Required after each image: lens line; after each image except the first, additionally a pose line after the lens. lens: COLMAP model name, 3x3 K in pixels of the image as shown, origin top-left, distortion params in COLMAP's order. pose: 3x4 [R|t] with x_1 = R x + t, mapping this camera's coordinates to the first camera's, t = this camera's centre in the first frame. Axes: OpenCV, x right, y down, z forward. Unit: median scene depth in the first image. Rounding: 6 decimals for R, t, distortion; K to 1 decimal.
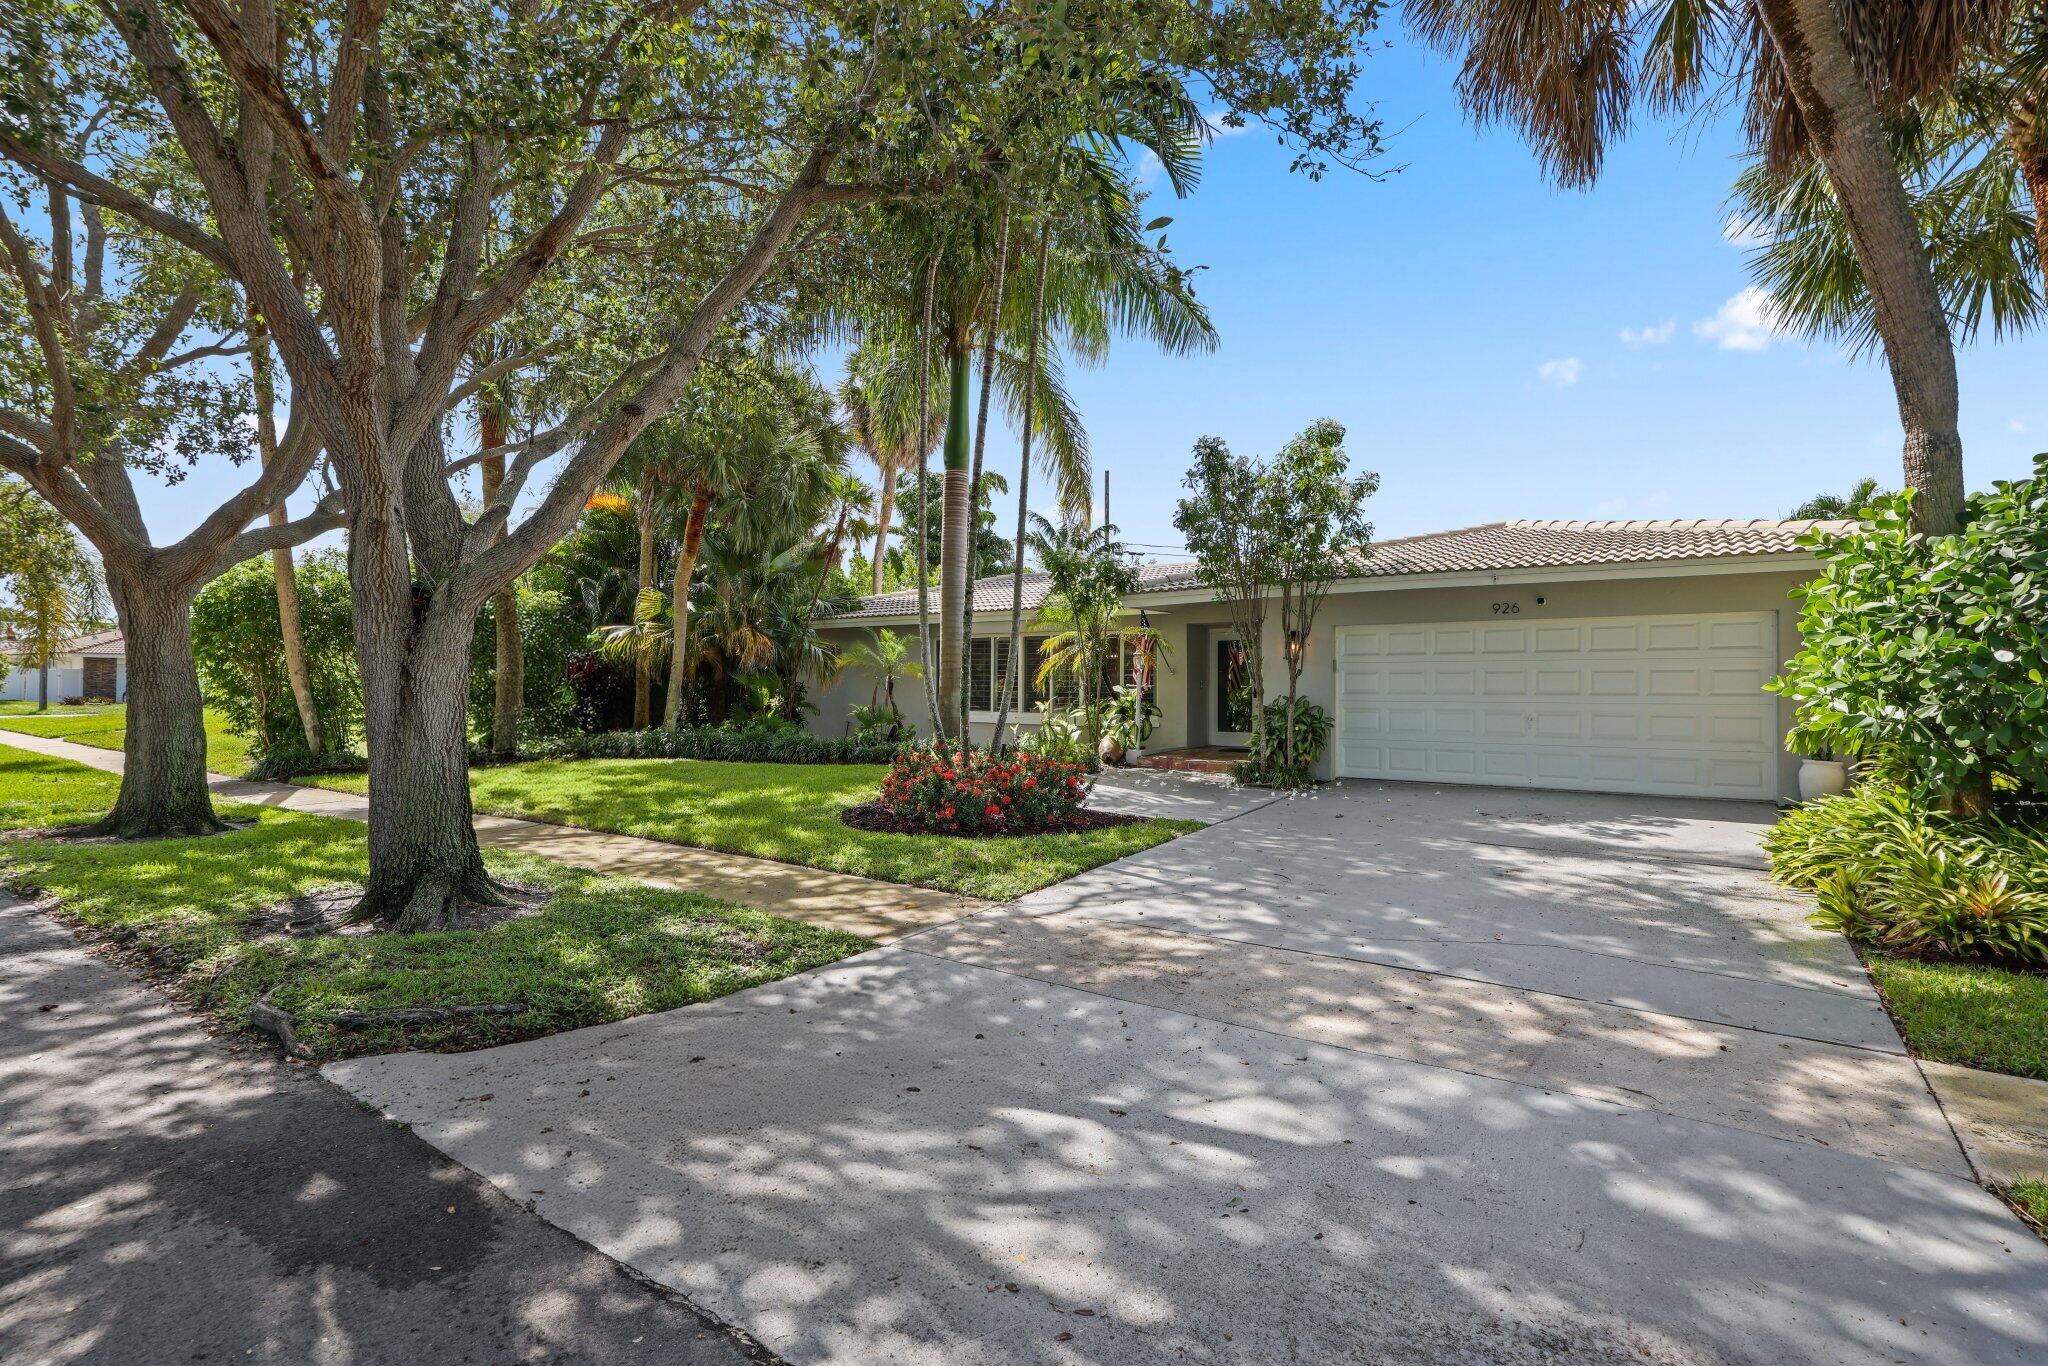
lens RADIAL K [[955.5, 0, 1032.0], [0, 955.5, 673.5], [0, 0, 1]] dist [-0.001862, 0.001447]
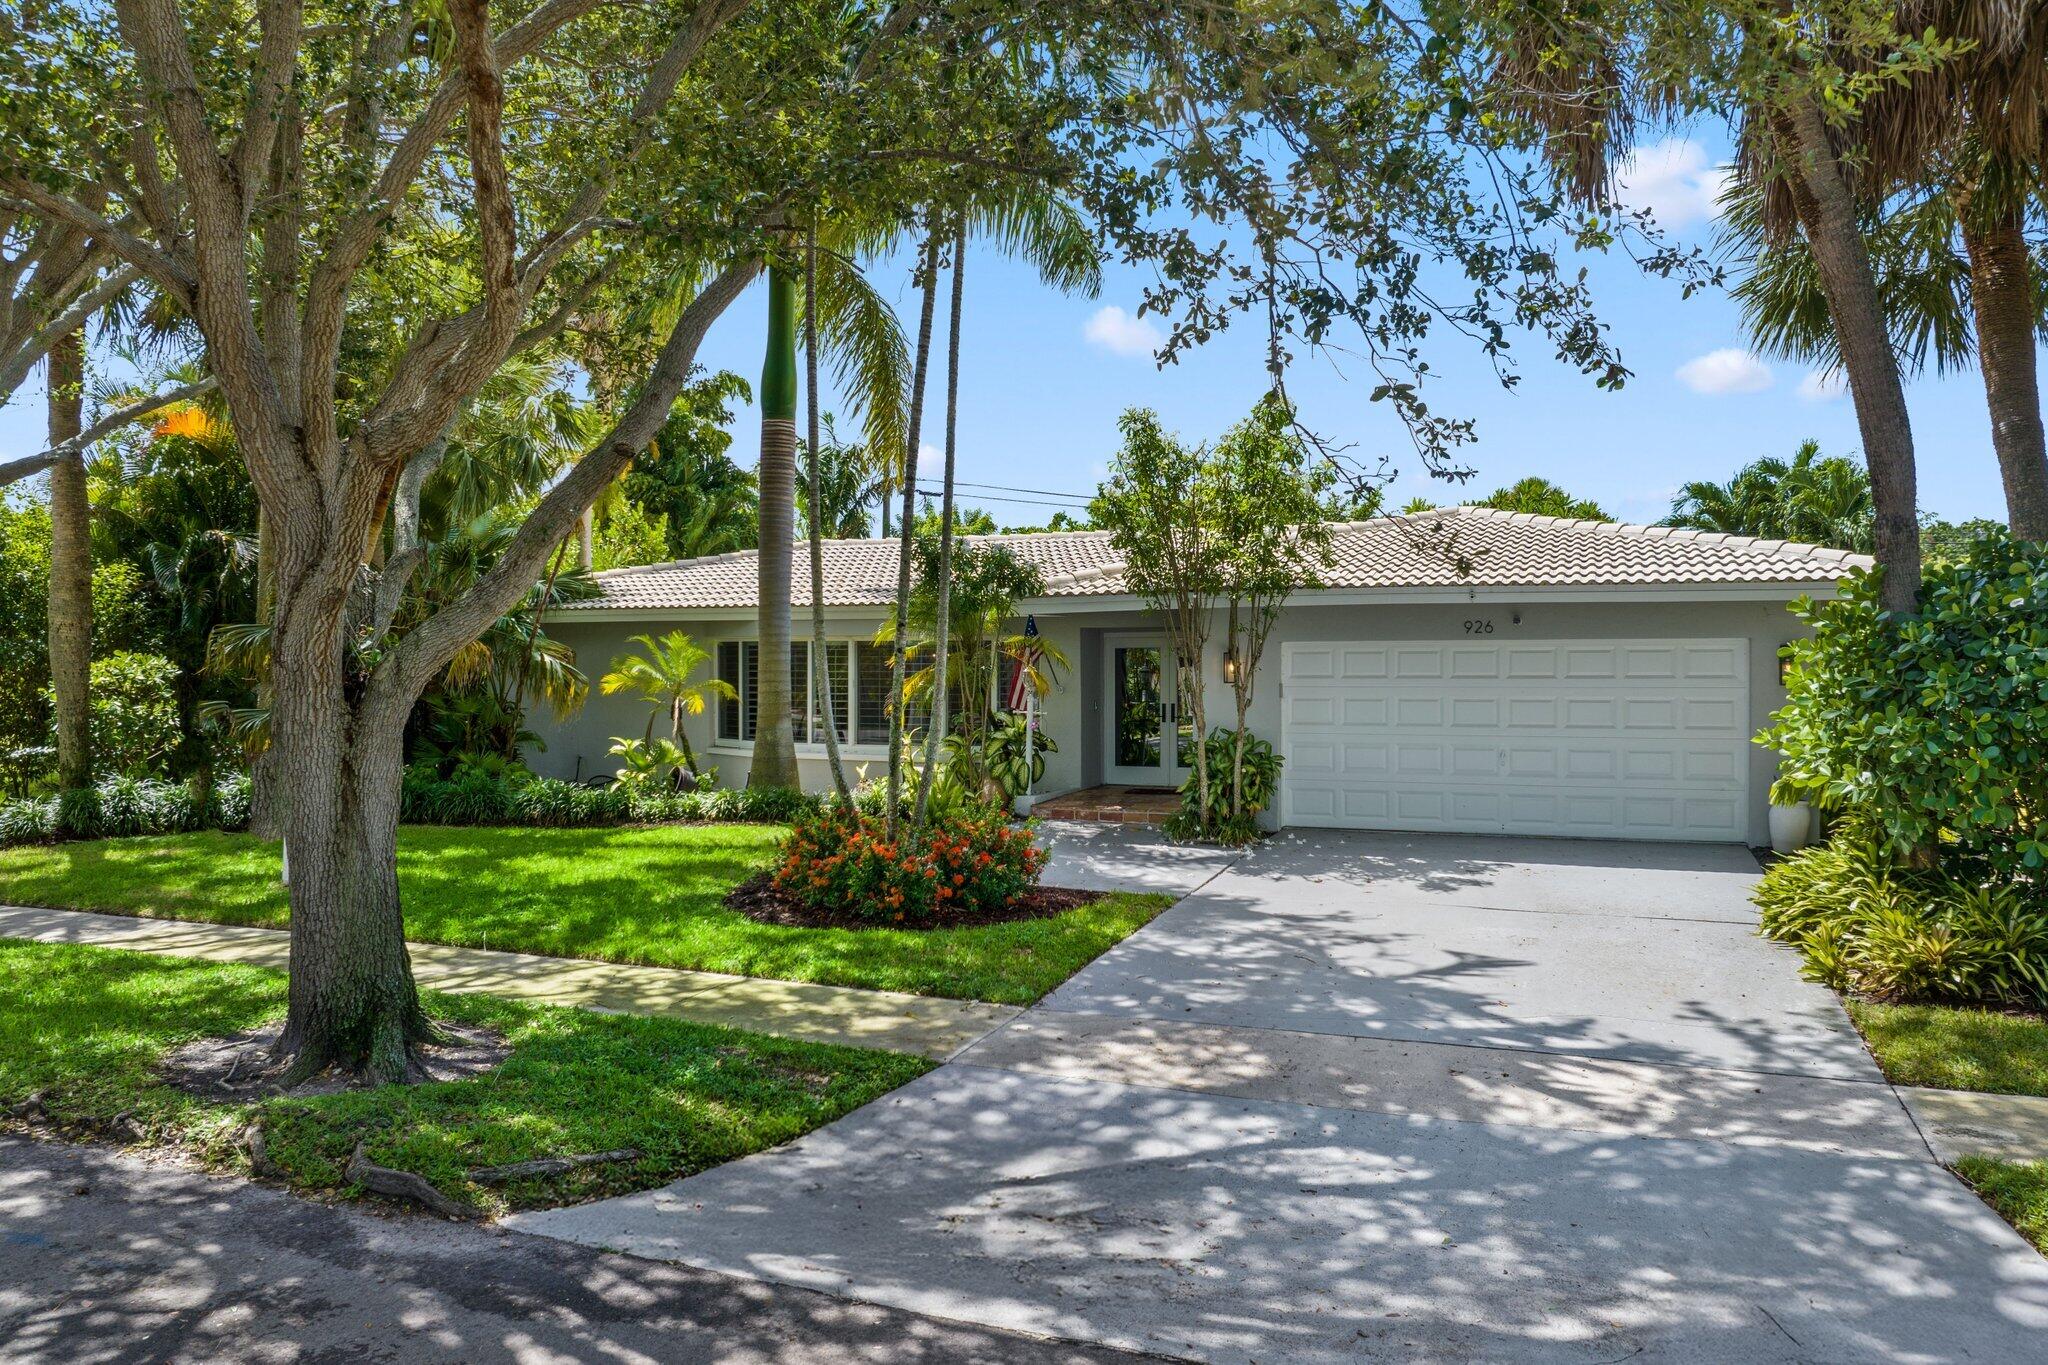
lens RADIAL K [[1441.9, 0, 1062.0], [0, 1441.9, 660.8], [0, 0, 1]] dist [-0.036328, 0.006979]
pose [[0.970262, -0.004302, 0.242018, -0.173022], [0.001299, 0.999920, 0.012566, -0.052177], [-0.242053, -0.011878, 0.970190, -0.159758]]
